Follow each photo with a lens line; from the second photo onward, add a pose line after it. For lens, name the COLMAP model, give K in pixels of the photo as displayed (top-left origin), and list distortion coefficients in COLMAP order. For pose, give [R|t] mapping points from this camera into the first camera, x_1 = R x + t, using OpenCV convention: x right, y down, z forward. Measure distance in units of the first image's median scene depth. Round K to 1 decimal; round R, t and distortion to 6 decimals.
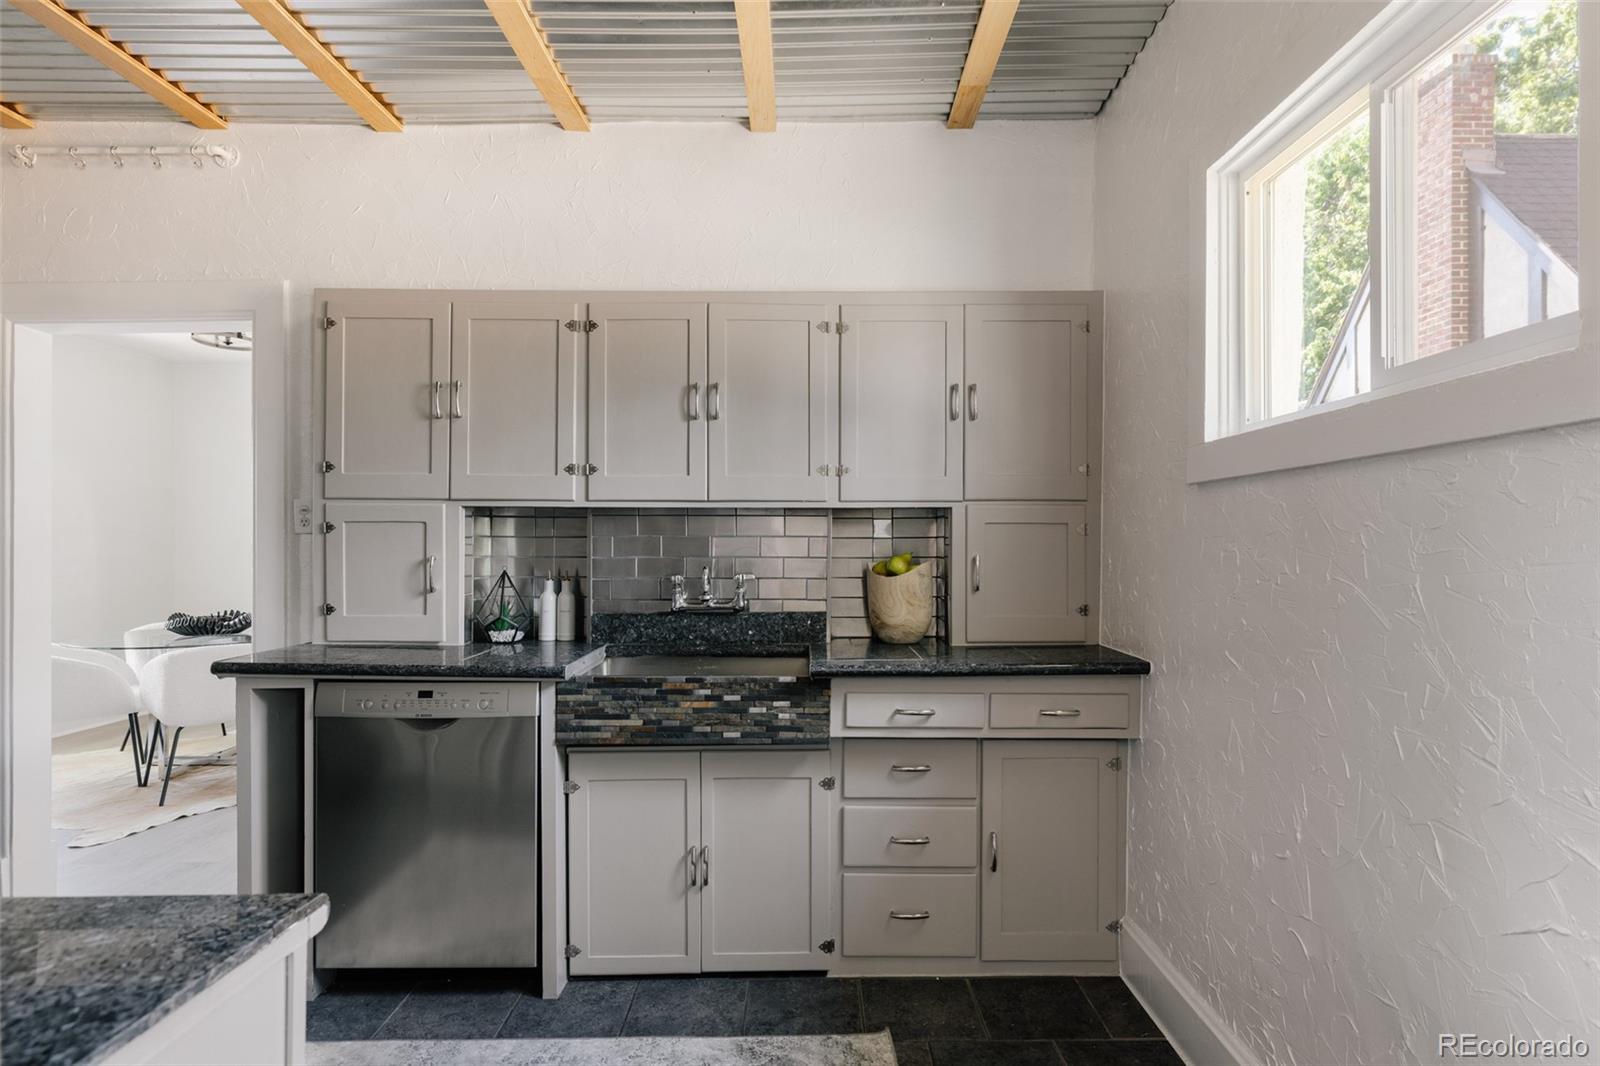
lens RADIAL K [[869.8, 0, 799.3], [0, 869.8, 544.1], [0, 0, 1]] dist [0.002613, 0.000129]
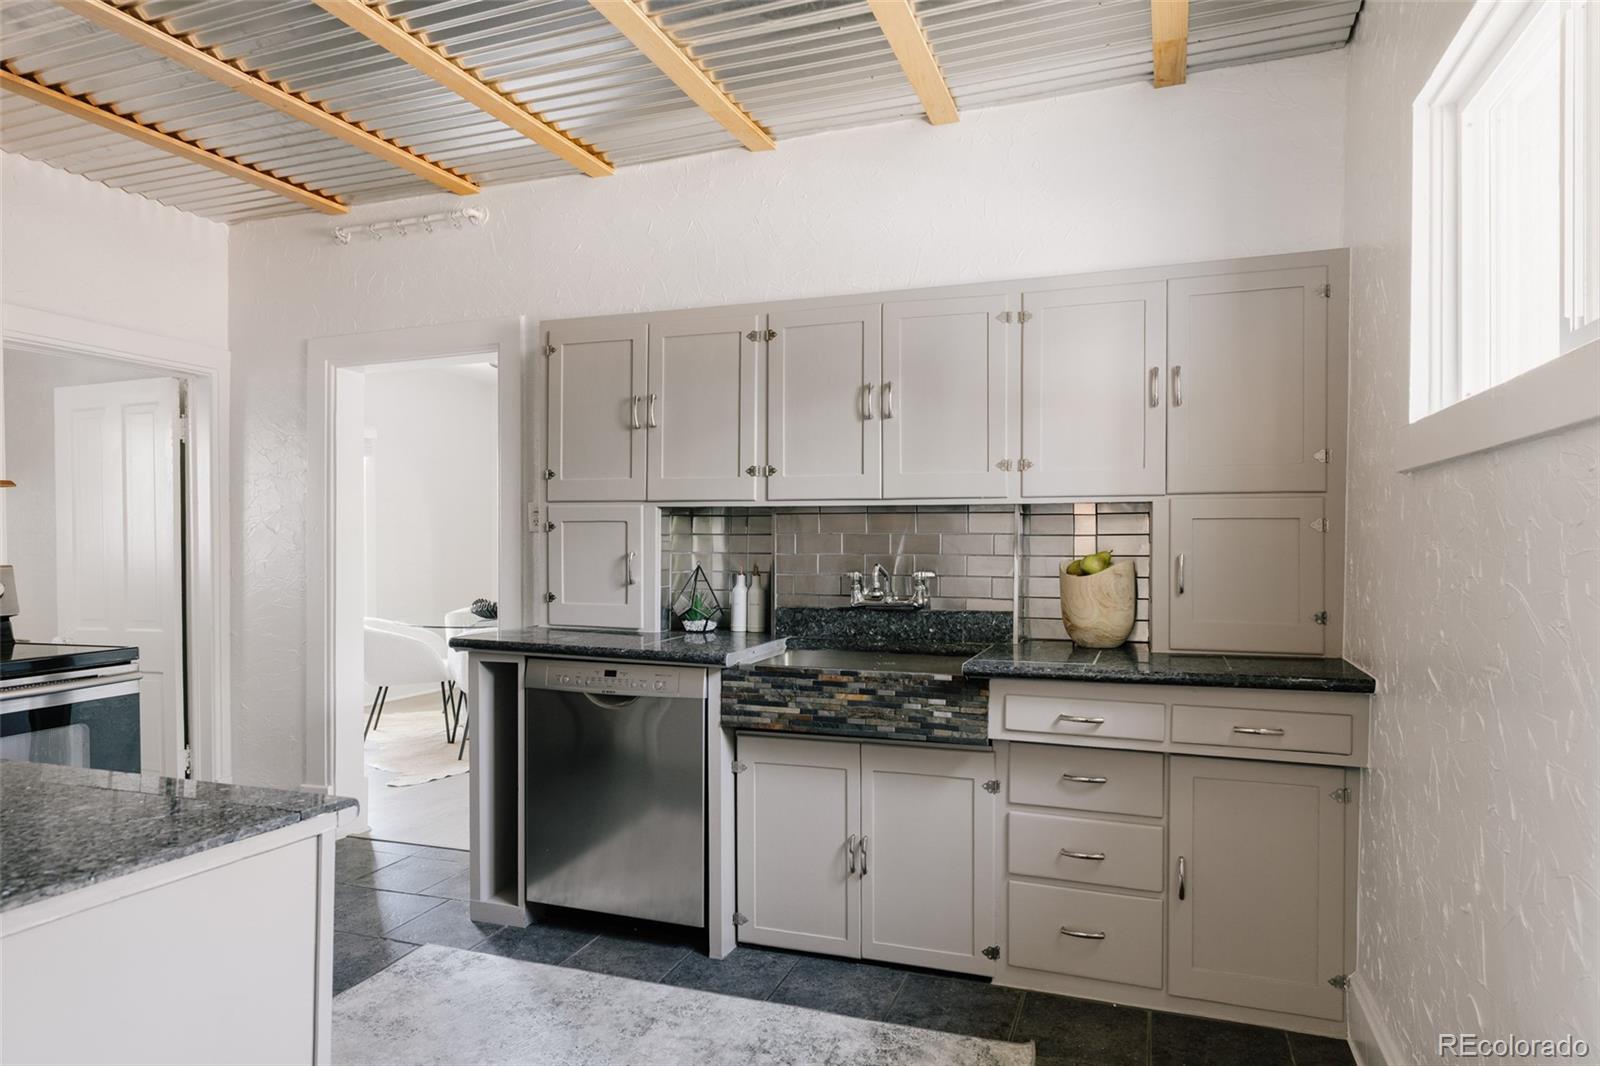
lens RADIAL K [[907.2, 0, 801.5], [0, 907.2, 544.5], [0, 0, 1]] dist [-0.000081, 0.000721]
pose [[0.945981, 0.002372, -0.324214, 0.165945], [-0.001041, 0.999990, 0.004278, -0.000994], [0.324221, -0.003710, 0.945974, -0.034076]]
